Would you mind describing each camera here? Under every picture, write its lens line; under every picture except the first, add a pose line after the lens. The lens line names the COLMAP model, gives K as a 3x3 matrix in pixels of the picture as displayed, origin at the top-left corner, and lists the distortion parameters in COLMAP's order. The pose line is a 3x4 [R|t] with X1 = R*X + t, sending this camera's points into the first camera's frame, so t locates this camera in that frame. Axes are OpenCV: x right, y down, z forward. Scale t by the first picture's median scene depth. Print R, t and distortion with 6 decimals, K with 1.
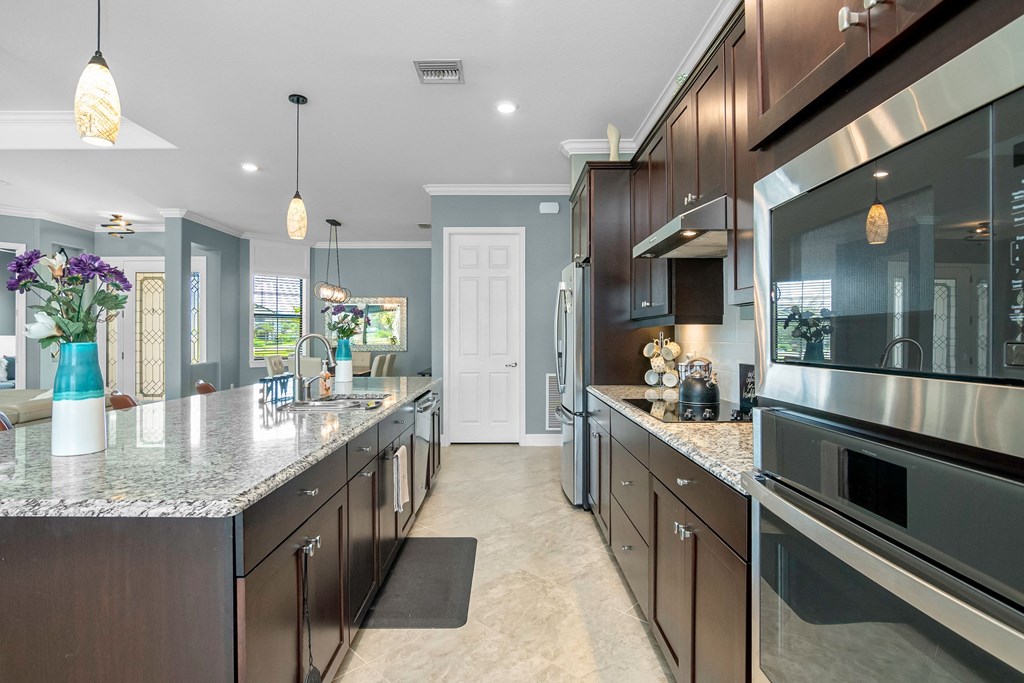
lens RADIAL K [[514.8, 0, 509.6], [0, 514.8, 334.4], [0, 0, 1]] dist [-0.019061, 0.000140]
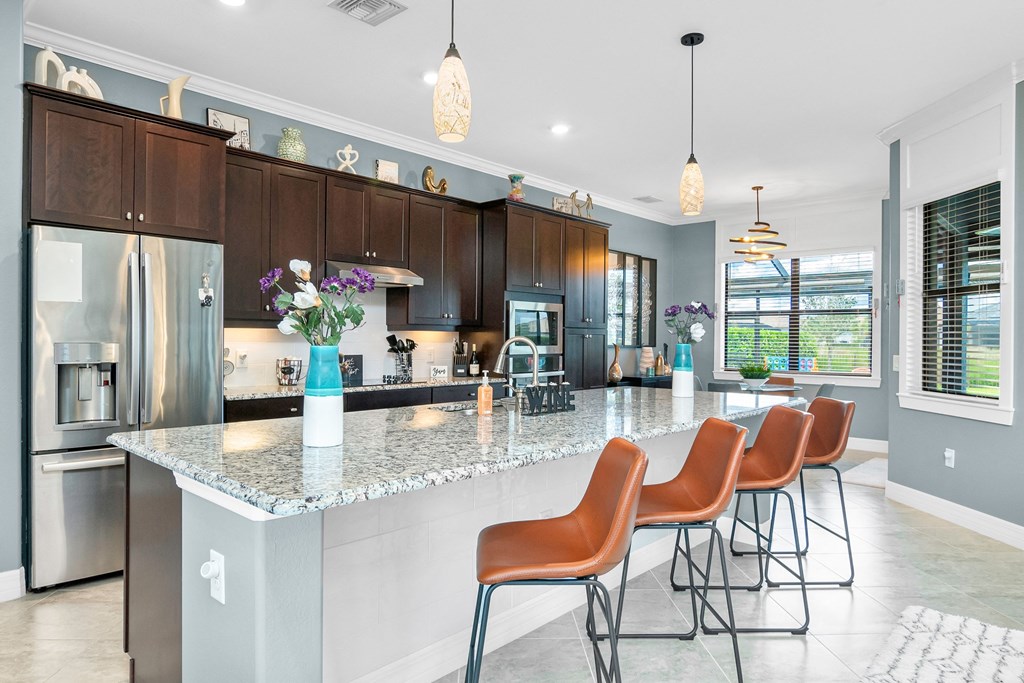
lens RADIAL K [[623.6, 0, 507.2], [0, 623.6, 341.5], [0, 0, 1]] dist [-0.021769, 0.000129]
pose [[-0.732073, -0.008119, 0.681178, -0.914402], [-0.010114, 0.999948, 0.001048, 0.004913], [-0.681151, -0.006122, -0.732117, 1.488261]]
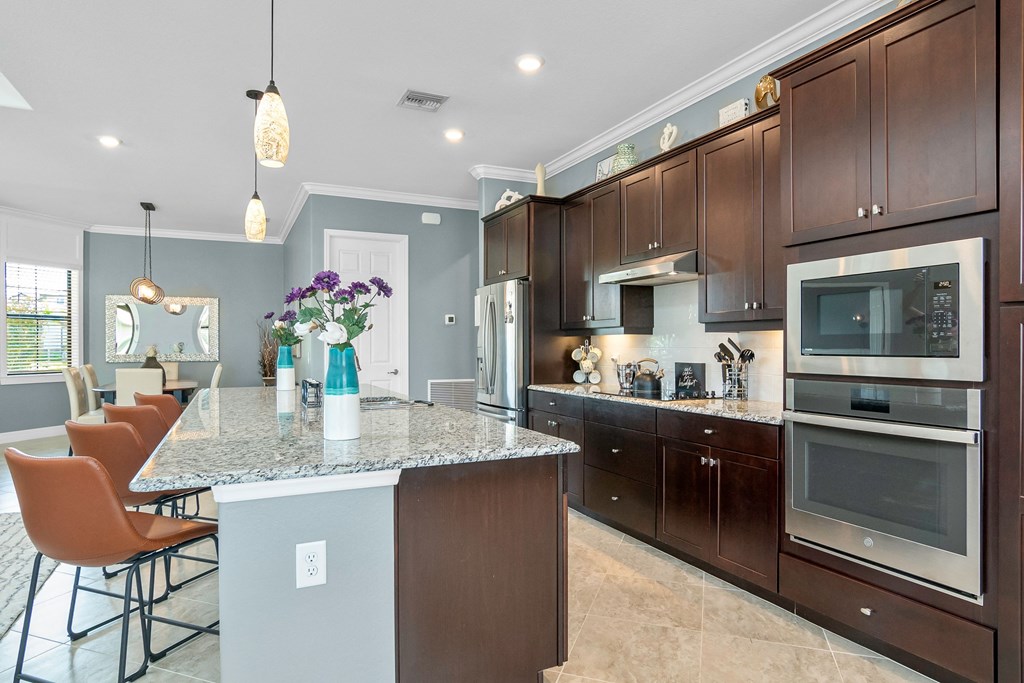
lens RADIAL K [[579.2, 0, 500.5], [0, 579.2, 344.6], [0, 0, 1]] dist [-0.026695, 0.000013]
pose [[0.905907, -0.000198, 0.423477, -0.486387], [-0.001652, 0.999991, 0.004000, 0.001587], [-0.423474, -0.004323, 0.905898, -0.180203]]
